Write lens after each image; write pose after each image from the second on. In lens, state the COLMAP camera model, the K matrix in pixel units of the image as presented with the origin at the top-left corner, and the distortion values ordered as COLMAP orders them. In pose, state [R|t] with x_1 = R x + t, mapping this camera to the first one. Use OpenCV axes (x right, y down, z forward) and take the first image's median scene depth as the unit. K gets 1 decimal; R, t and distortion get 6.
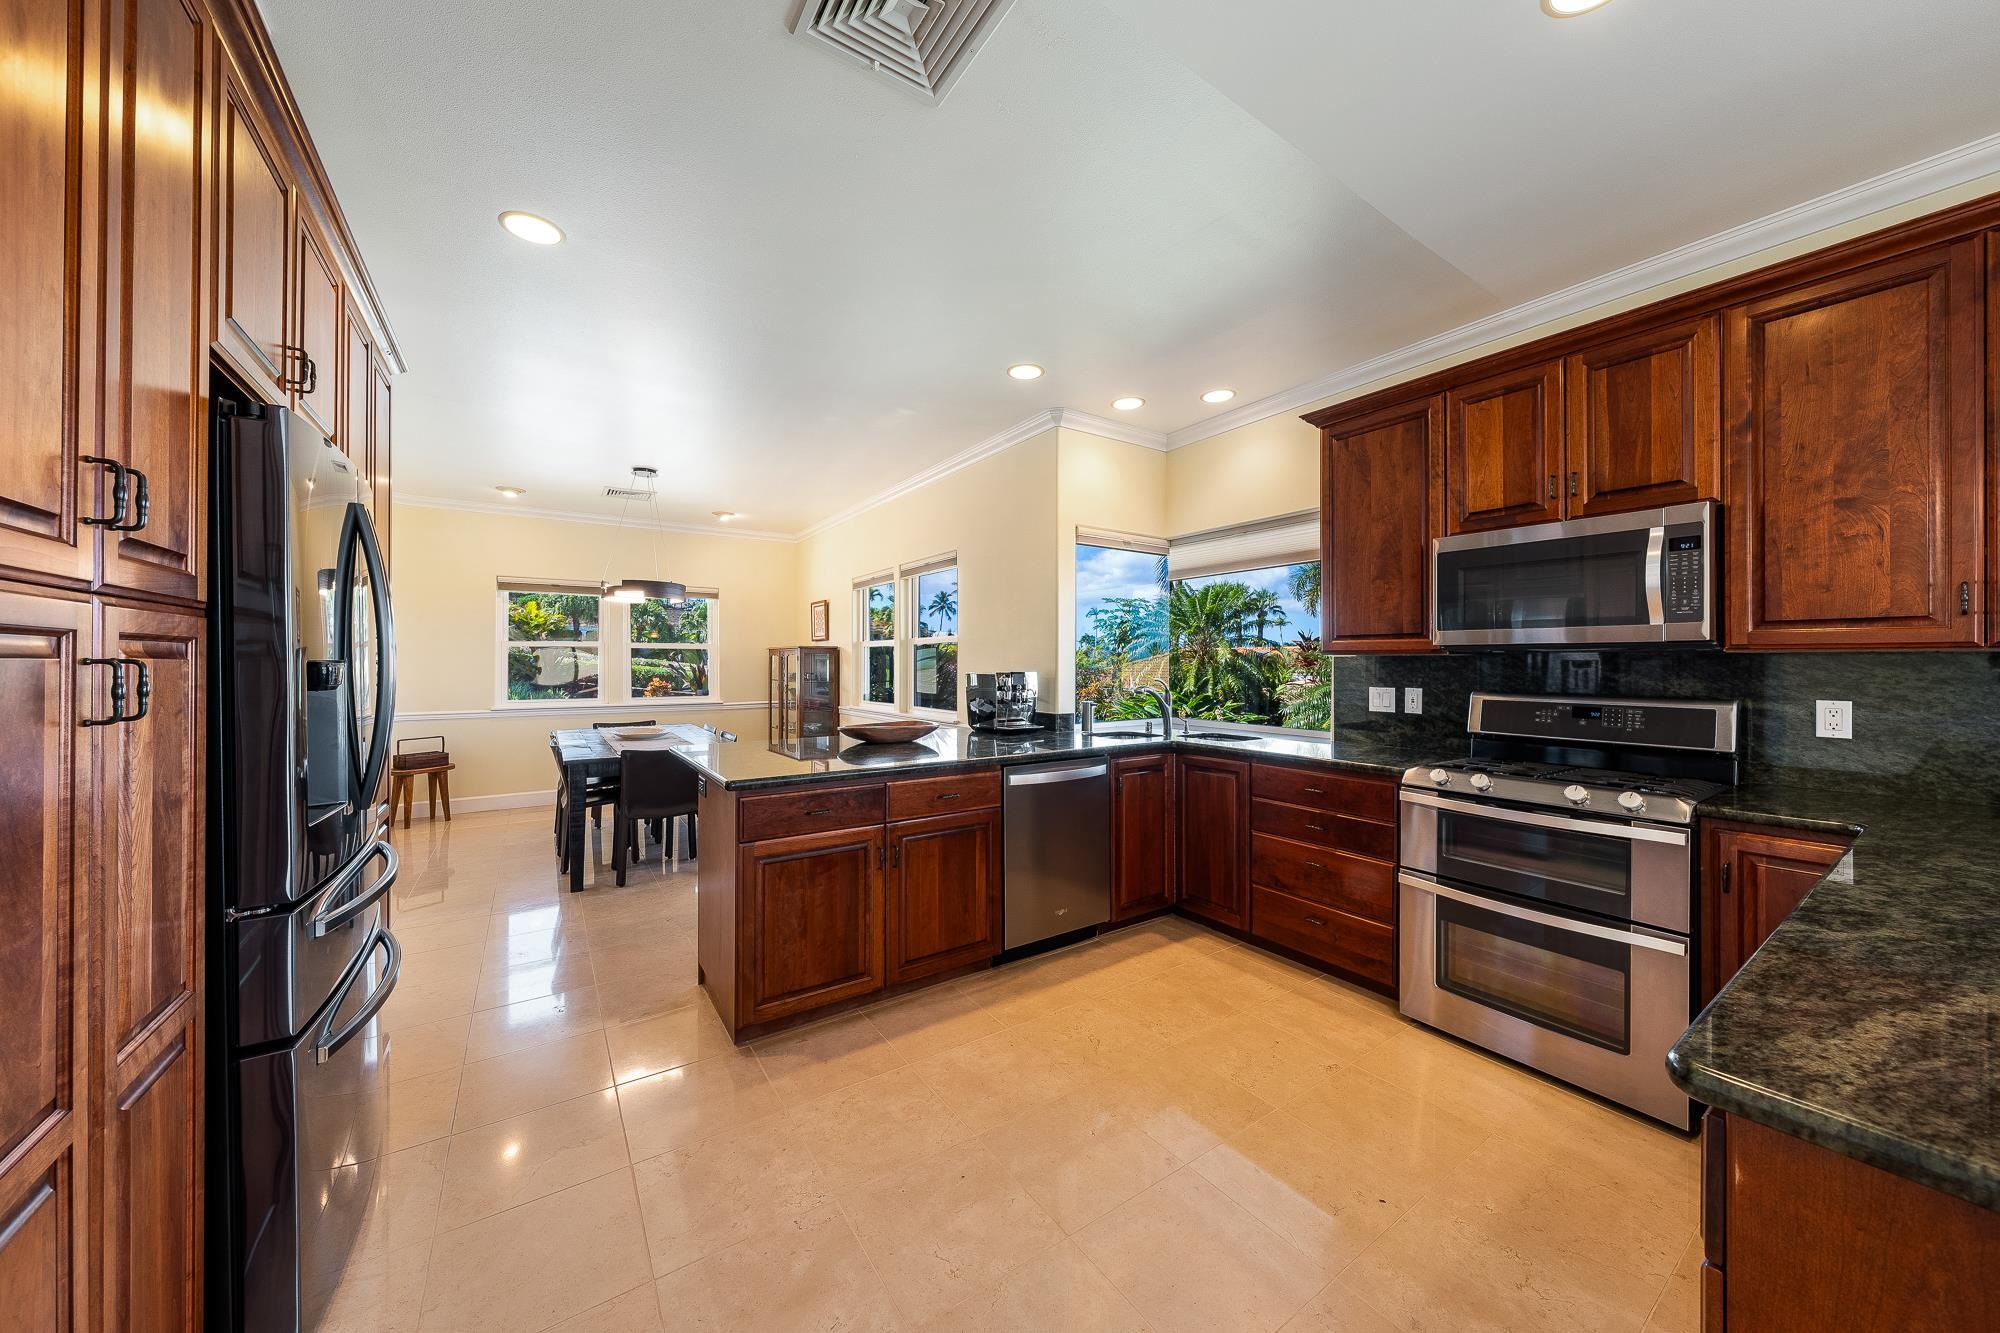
lens RADIAL K [[685.4, 0, 996.2], [0, 685.4, 666.5], [0, 0, 1]] dist [-0.002456, 0.000260]
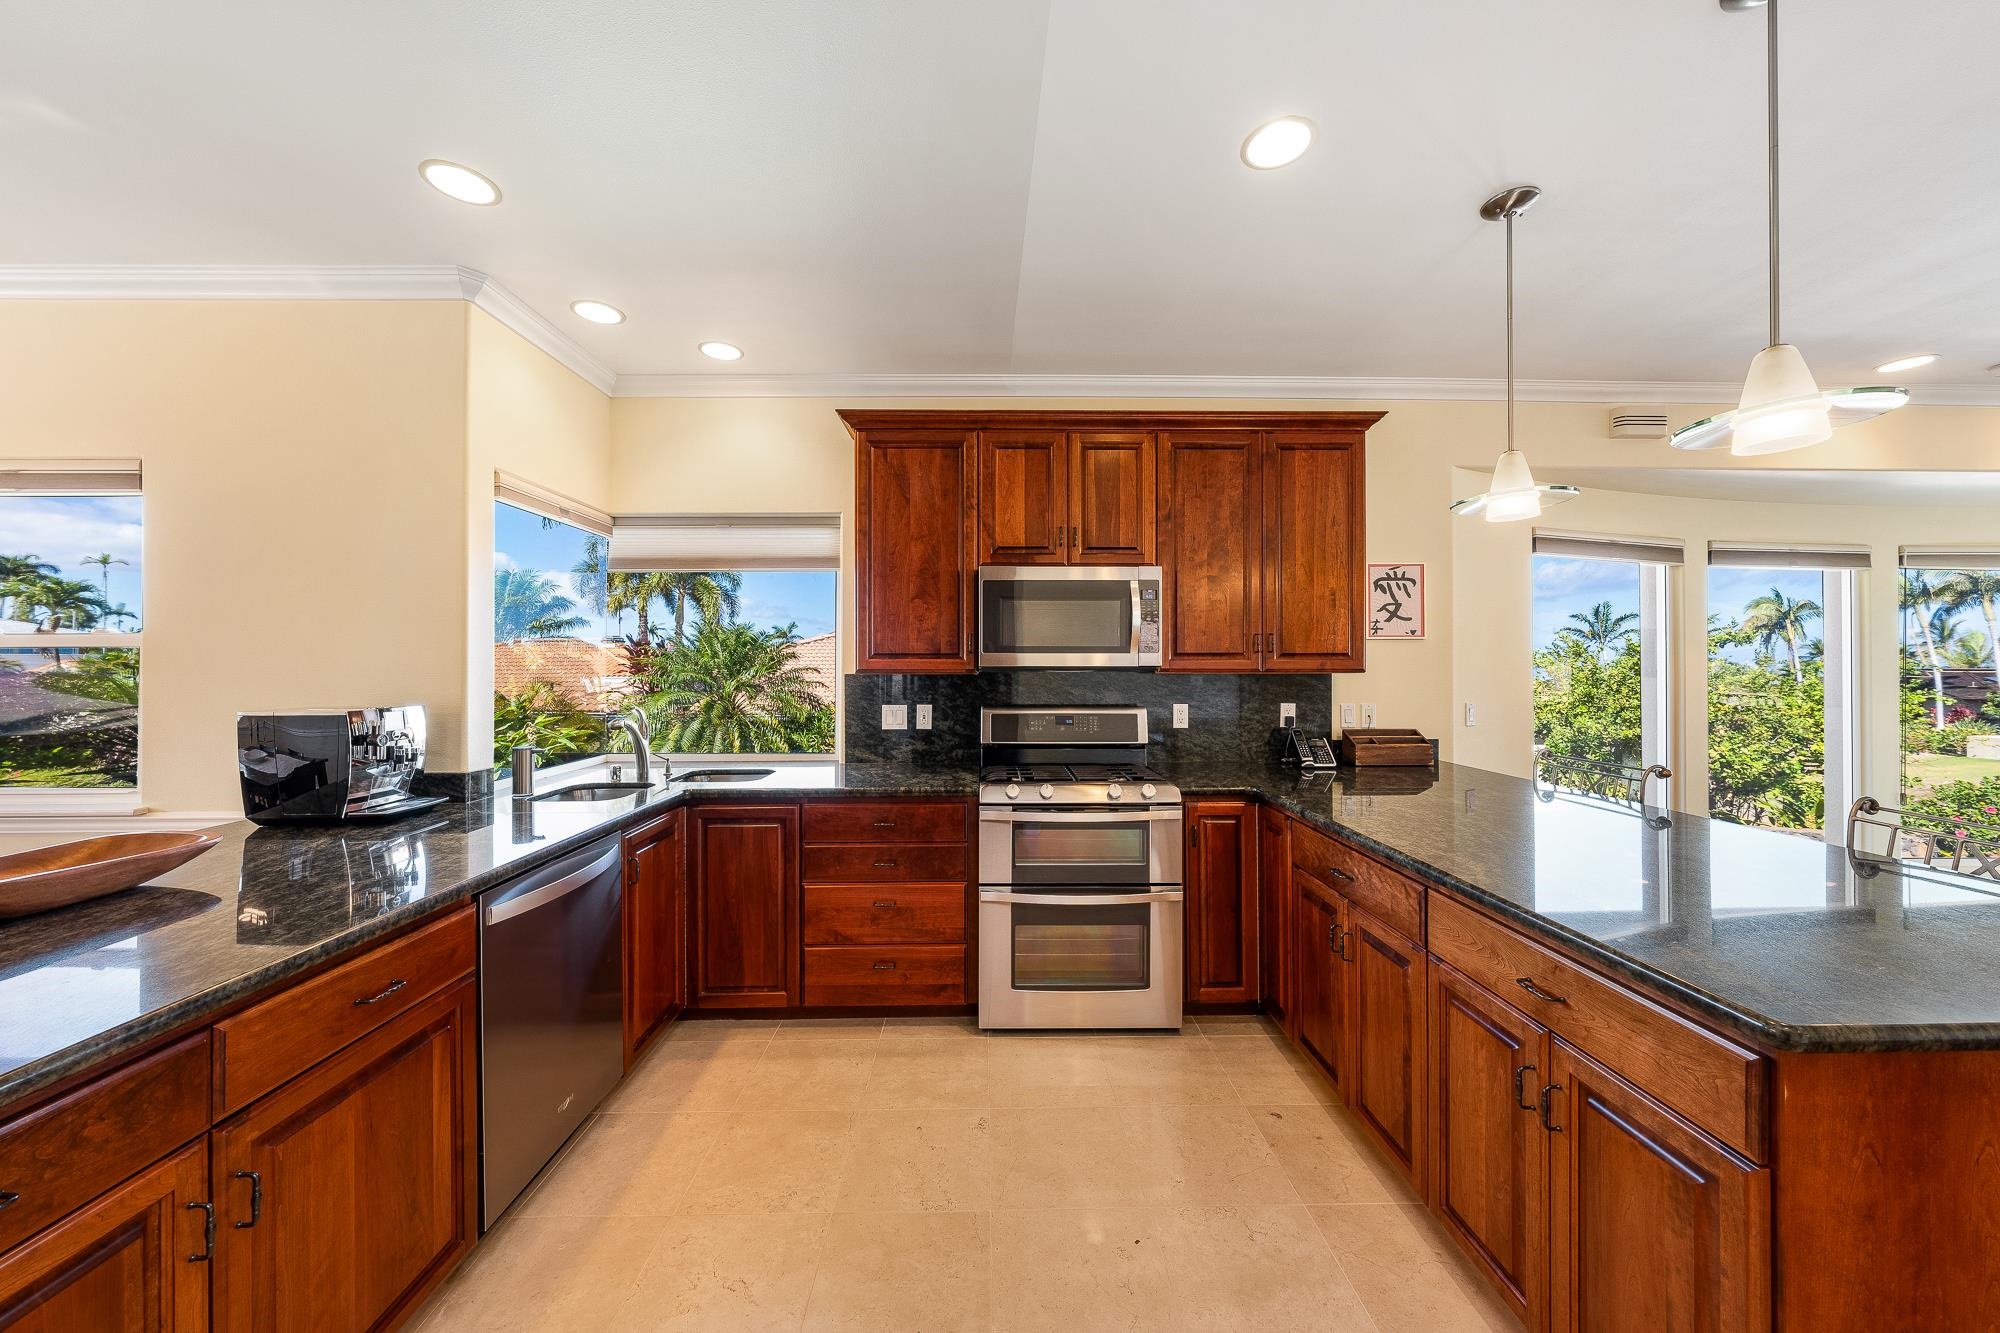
lens RADIAL K [[685.4, 0, 997.9], [0, 685.4, 662.3], [0, 0, 1]] dist [-0.002456, 0.000260]
pose [[0.544869, -0.001925, 0.838519, -0.224363], [0.007400, 0.999969, -0.002513, -0.032574], [-0.838488, 0.007575, 0.544867, 0.376718]]
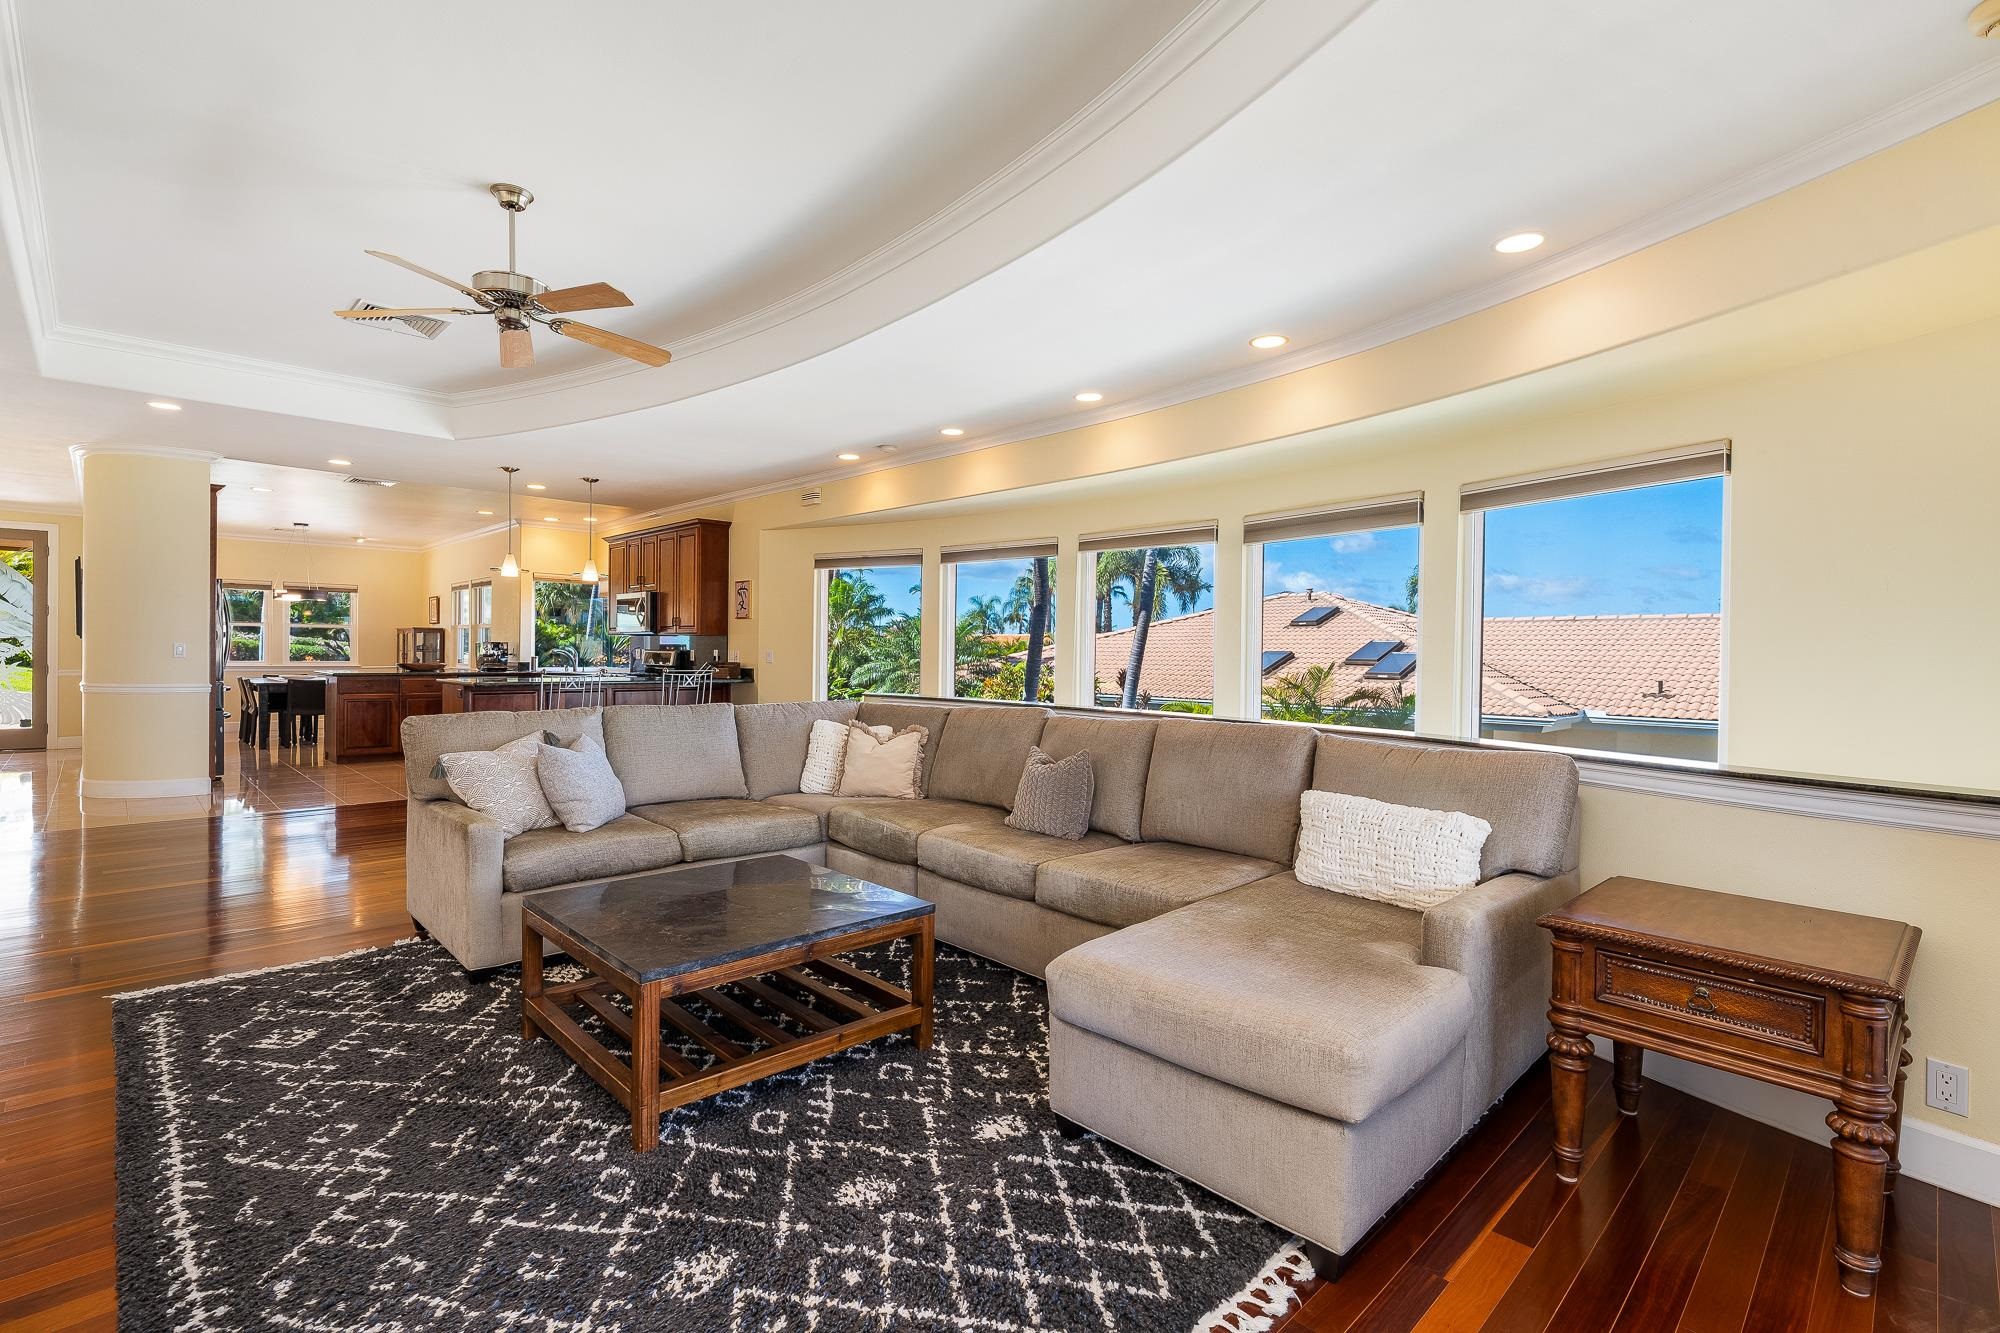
lens RADIAL K [[919.9, 0, 997.4], [0, 919.9, 655.9], [0, 0, 1]] dist [0.003489, 0.000347]
pose [[0.983354, 0.009201, 0.181466, 0.768197], [-0.009574, 0.999953, 0.001183, 0.024414], [-0.181447, -0.002900, 0.983396, -1.556344]]
